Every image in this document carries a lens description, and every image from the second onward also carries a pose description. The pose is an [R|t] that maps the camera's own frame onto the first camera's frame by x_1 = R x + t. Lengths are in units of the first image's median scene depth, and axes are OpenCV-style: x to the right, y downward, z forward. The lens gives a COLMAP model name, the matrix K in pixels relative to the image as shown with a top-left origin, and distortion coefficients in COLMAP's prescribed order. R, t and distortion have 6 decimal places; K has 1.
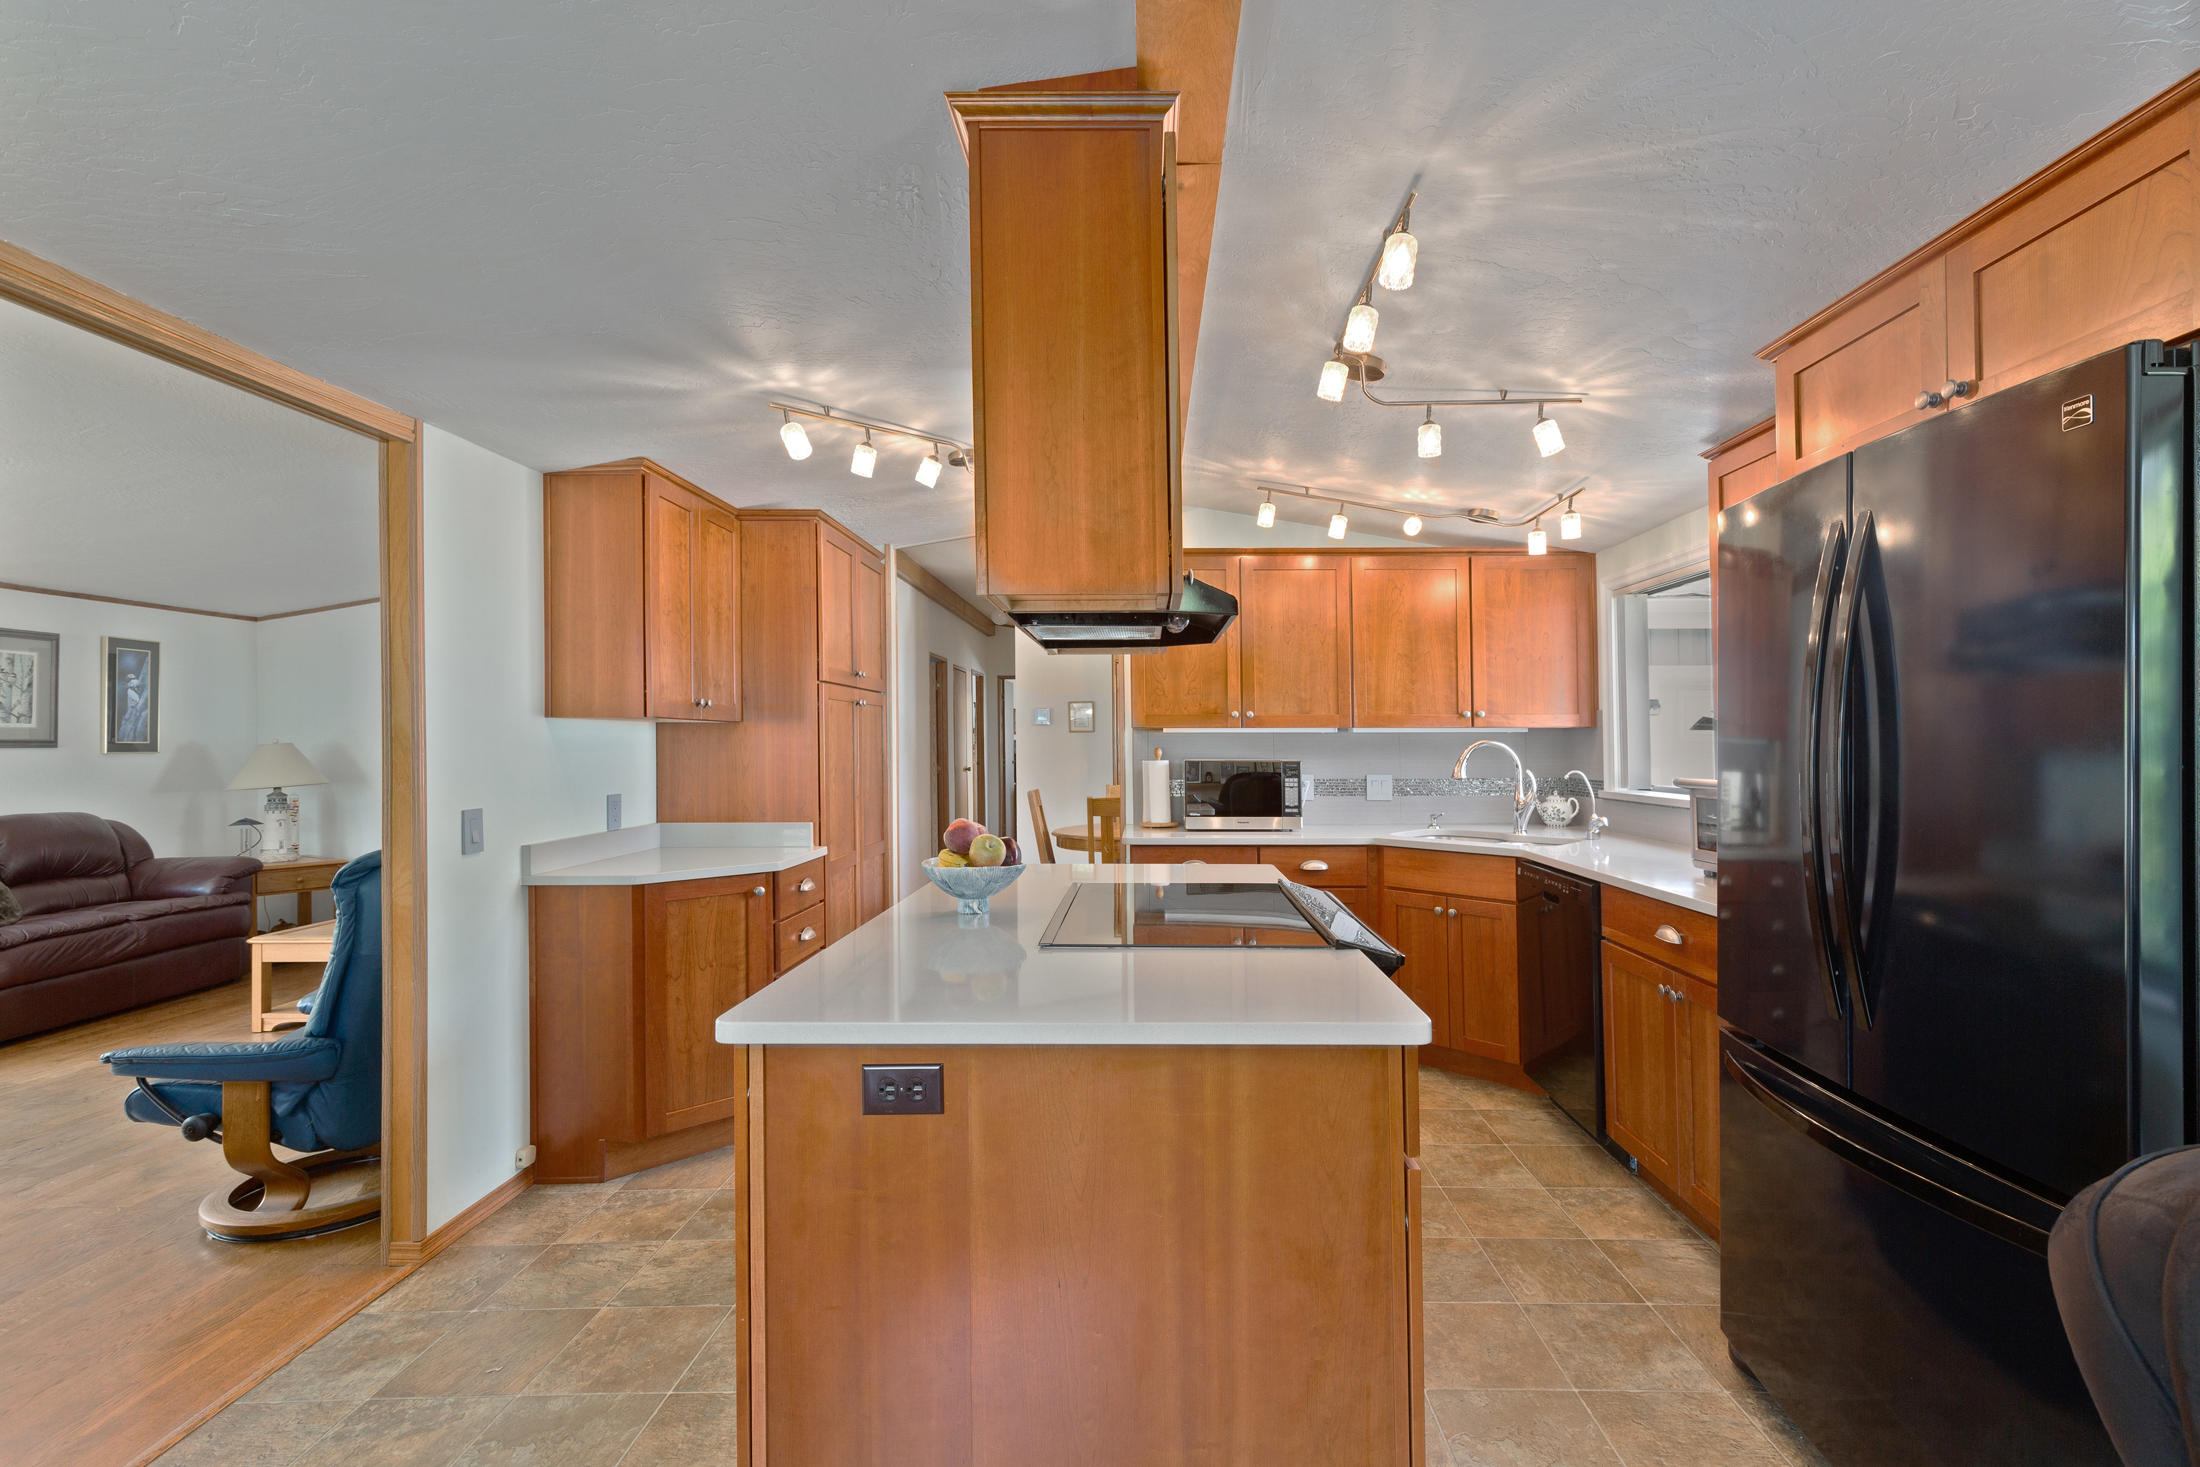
lens RADIAL K [[1000.2, 0, 1112.3], [0, 1000.2, 732.2], [0, 0, 1]] dist [0.006976, -0.001198]
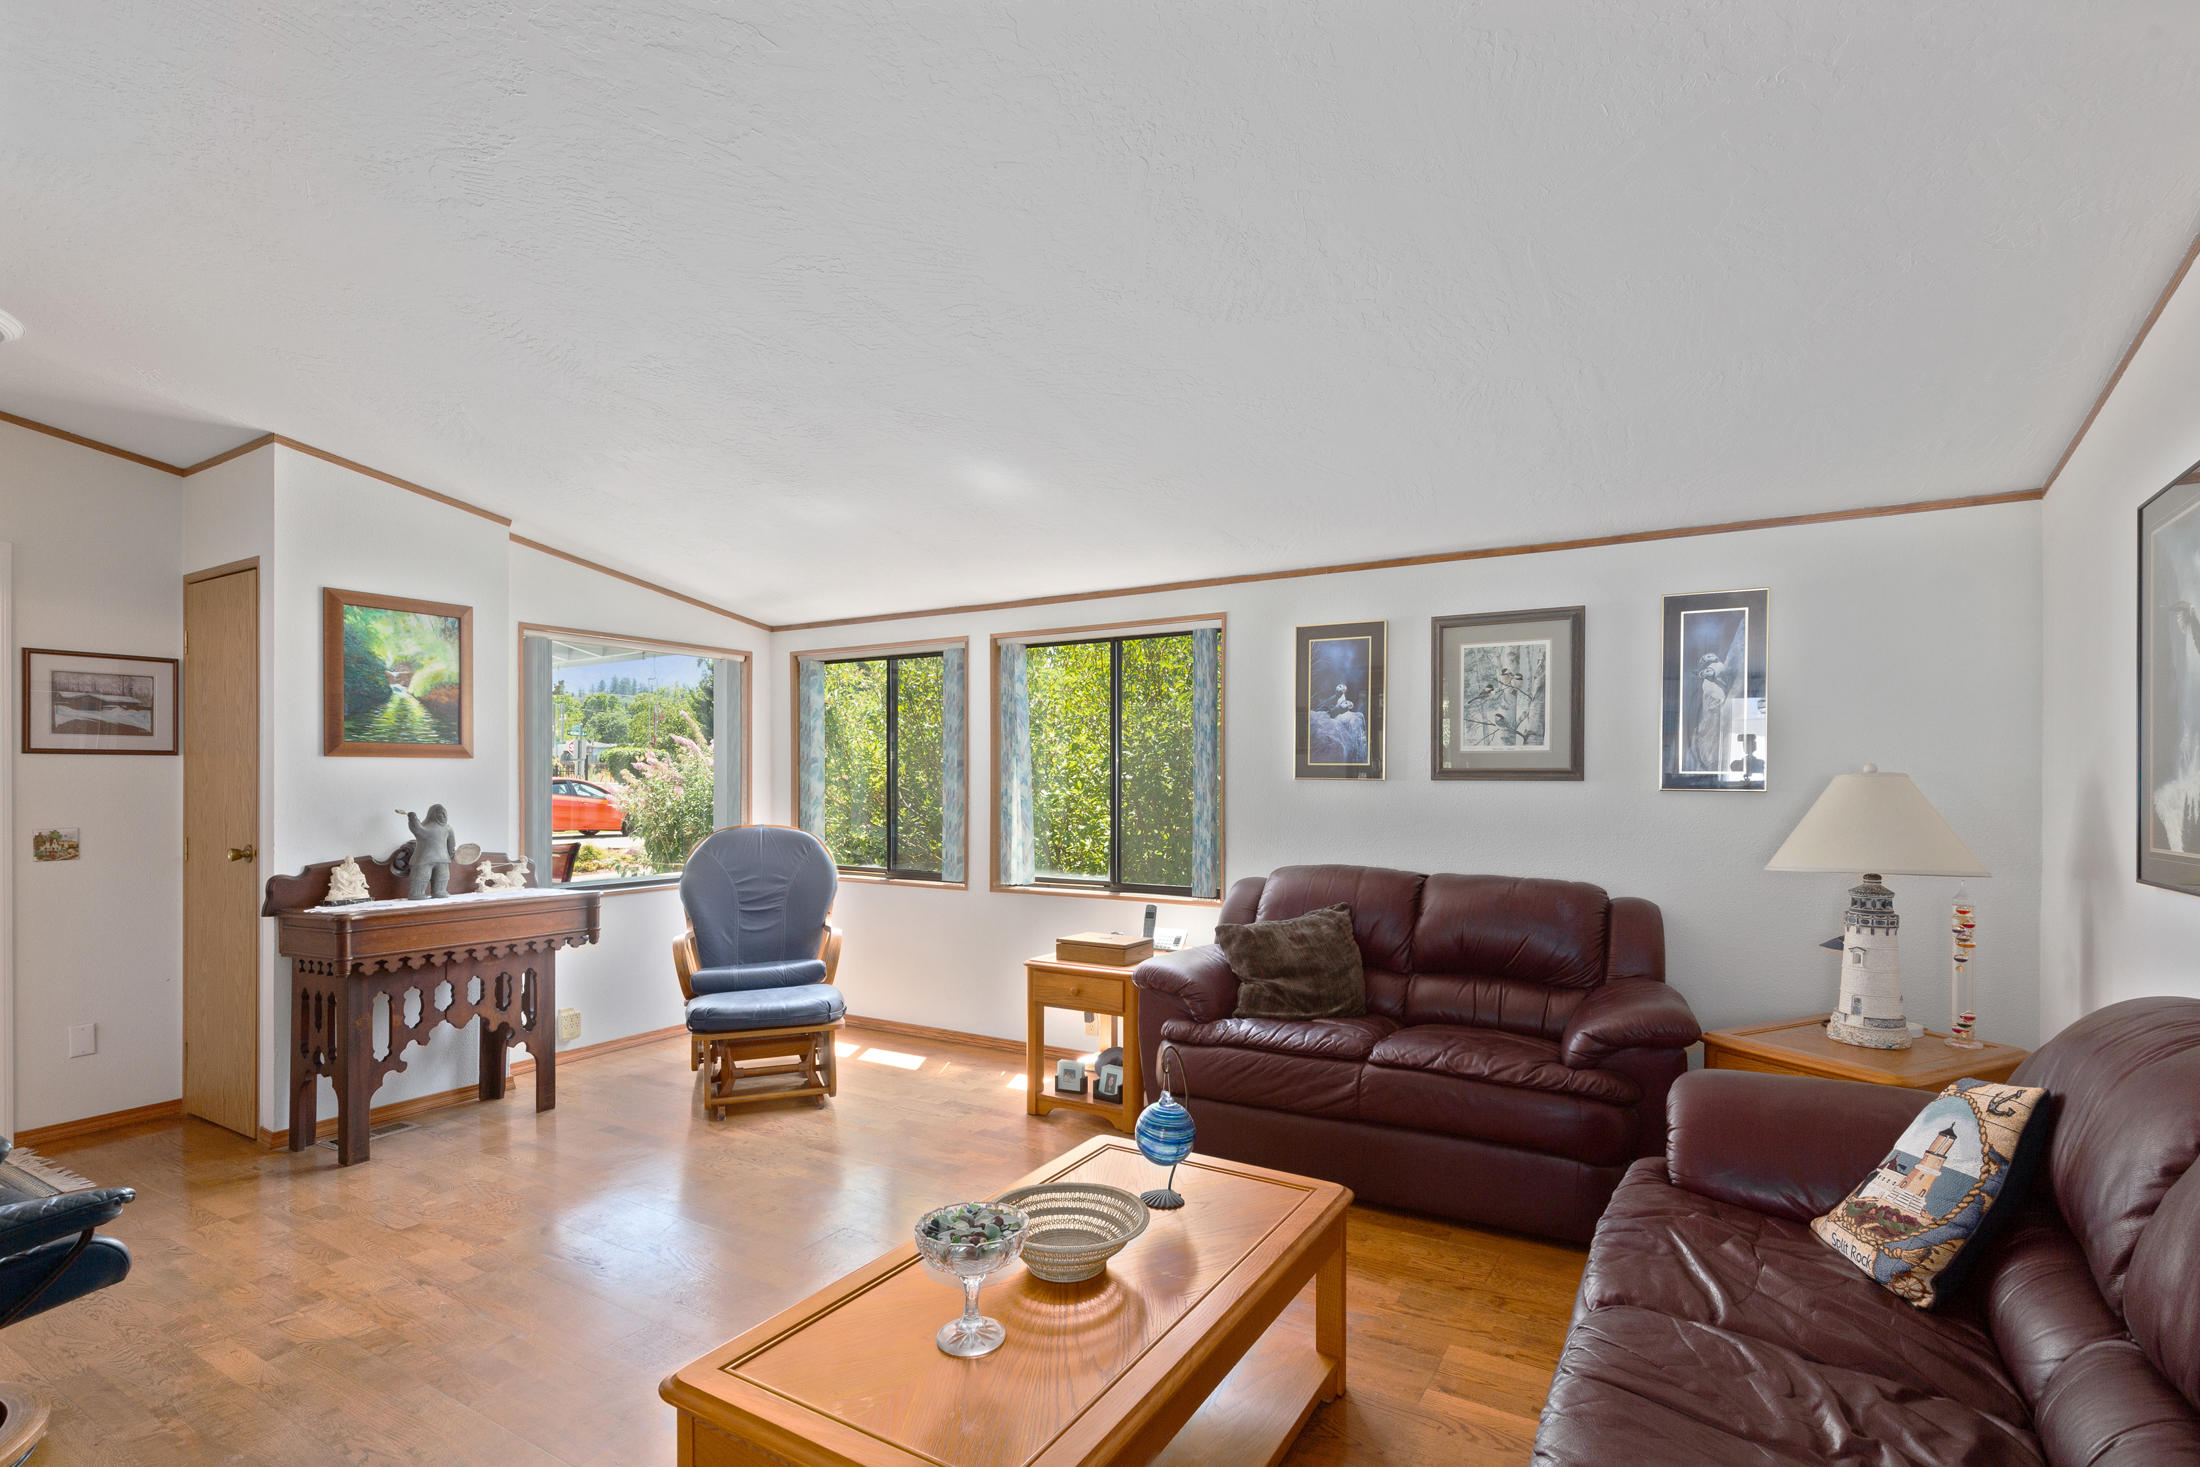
lens RADIAL K [[1000.2, 0, 1127.7], [0, 1000.2, 773.8], [0, 0, 1]] dist [0.006976, -0.001198]
pose [[-0.479932, -0.004809, -0.877293, -0.435856], [0.009852, 0.999892, -0.010871, 0.019167], [0.877250, -0.013861, -0.479833, 1.351615]]
